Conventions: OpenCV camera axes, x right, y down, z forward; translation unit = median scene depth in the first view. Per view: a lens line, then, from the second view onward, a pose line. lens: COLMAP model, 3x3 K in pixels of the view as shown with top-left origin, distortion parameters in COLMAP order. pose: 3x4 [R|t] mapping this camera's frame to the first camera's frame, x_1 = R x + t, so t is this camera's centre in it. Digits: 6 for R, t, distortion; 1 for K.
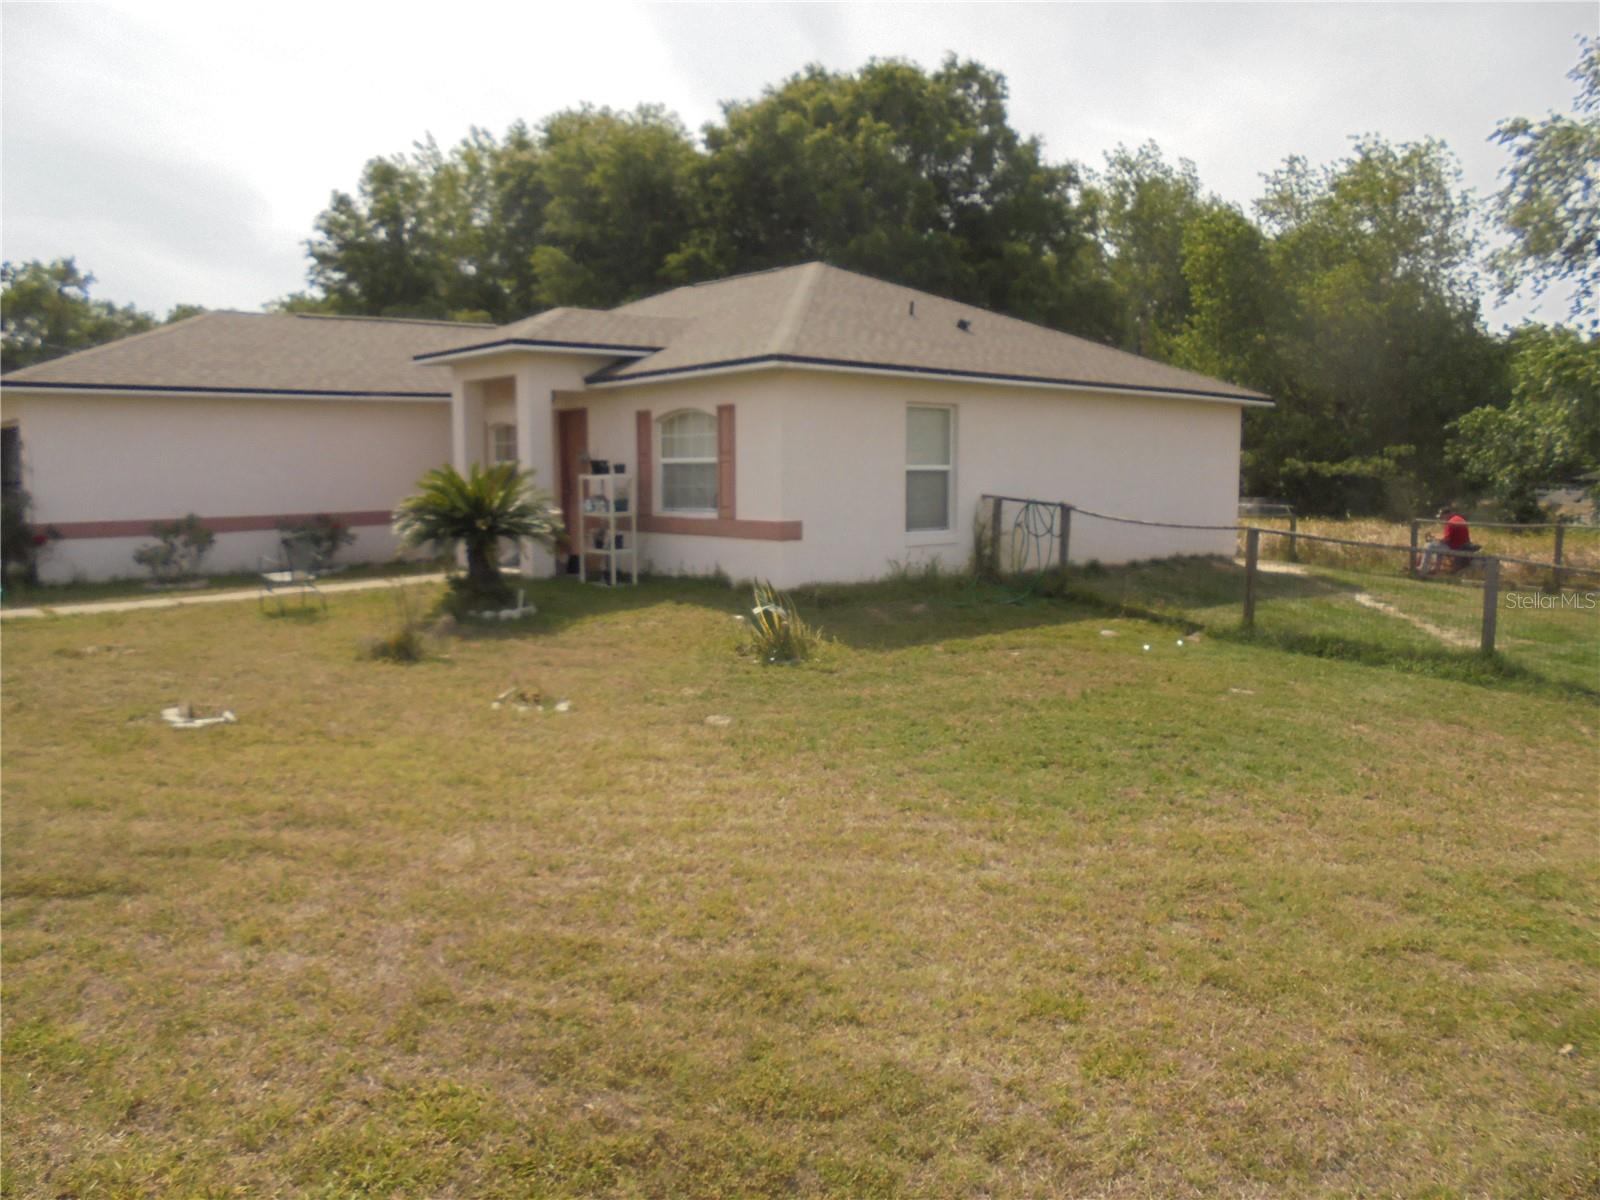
lens RADIAL K [[1221.9, 0, 799.6], [0, 1221.9, 595.4], [0, 0, 1]] dist [0.000735, 0.006041]
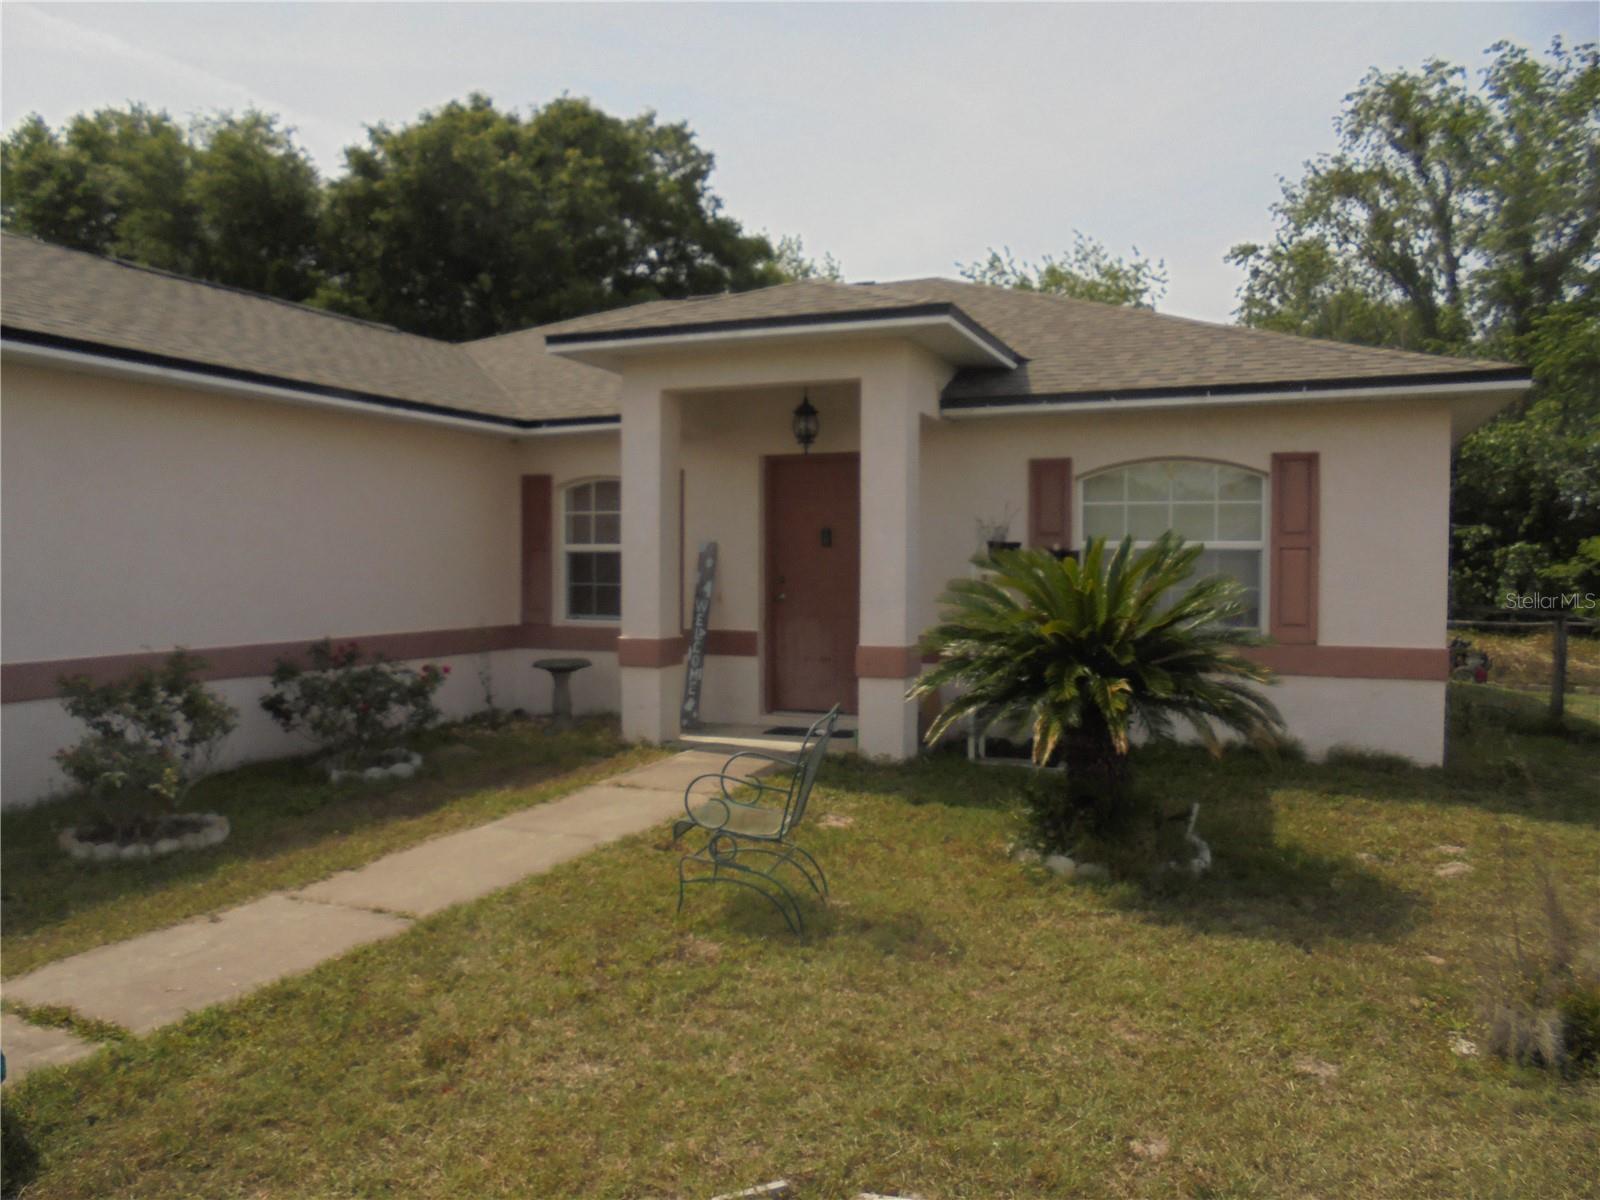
lens RADIAL K [[1221.9, 0, 799.6], [0, 1221.9, 595.4], [0, 0, 1]] dist [0.000735, 0.006041]
pose [[0.909634, 0.000250, 0.415411, -0.155945], [0.032667, 0.996860, -0.072133, -0.015051], [-0.414124, 0.079185, 0.906769, 0.165744]]
